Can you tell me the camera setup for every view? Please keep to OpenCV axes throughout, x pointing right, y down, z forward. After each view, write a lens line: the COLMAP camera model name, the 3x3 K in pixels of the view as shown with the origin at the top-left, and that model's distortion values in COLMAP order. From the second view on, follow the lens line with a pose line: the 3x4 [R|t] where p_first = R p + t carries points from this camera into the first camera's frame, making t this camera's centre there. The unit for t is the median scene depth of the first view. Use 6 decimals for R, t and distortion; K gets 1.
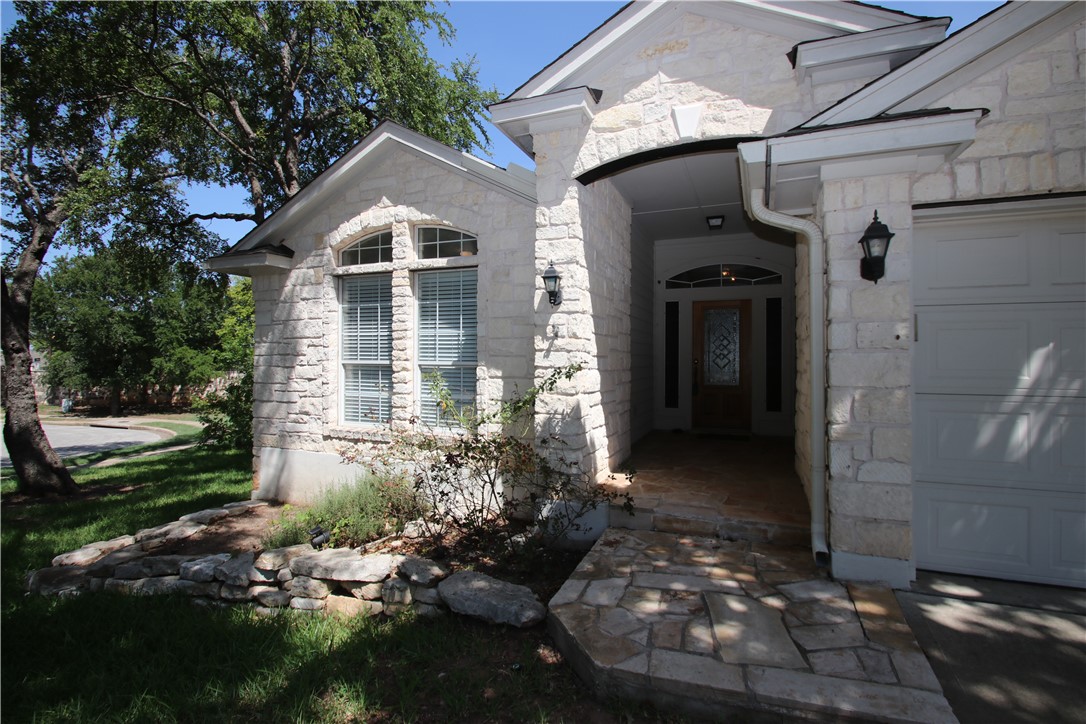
lens RADIAL K [[506.5, 0, 557.0], [0, 506.5, 356.9], [0, 0, 1]] dist [0.001995, 0.000071]
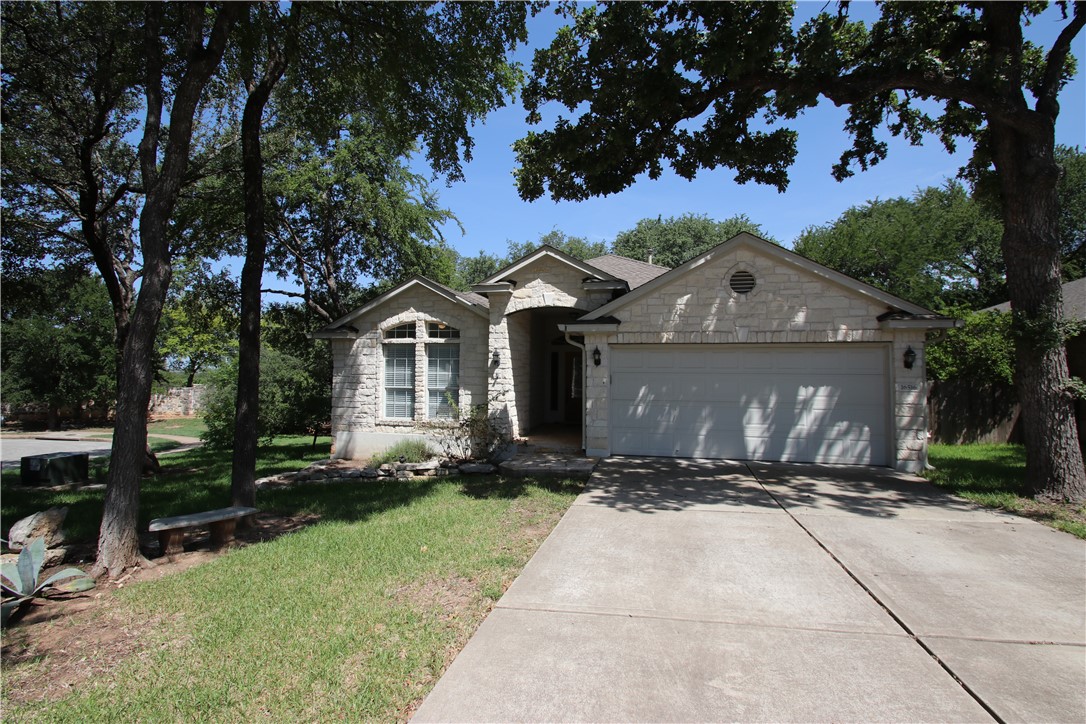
lens RADIAL K [[506.5, 0, 557.0], [0, 506.5, 356.9], [0, 0, 1]] dist [0.001995, 0.000071]
pose [[0.985670, 0.010376, 0.168367, -0.103775], [-0.005601, 0.999569, -0.028812, -0.057806], [-0.168593, 0.027456, 0.985303, -1.168234]]
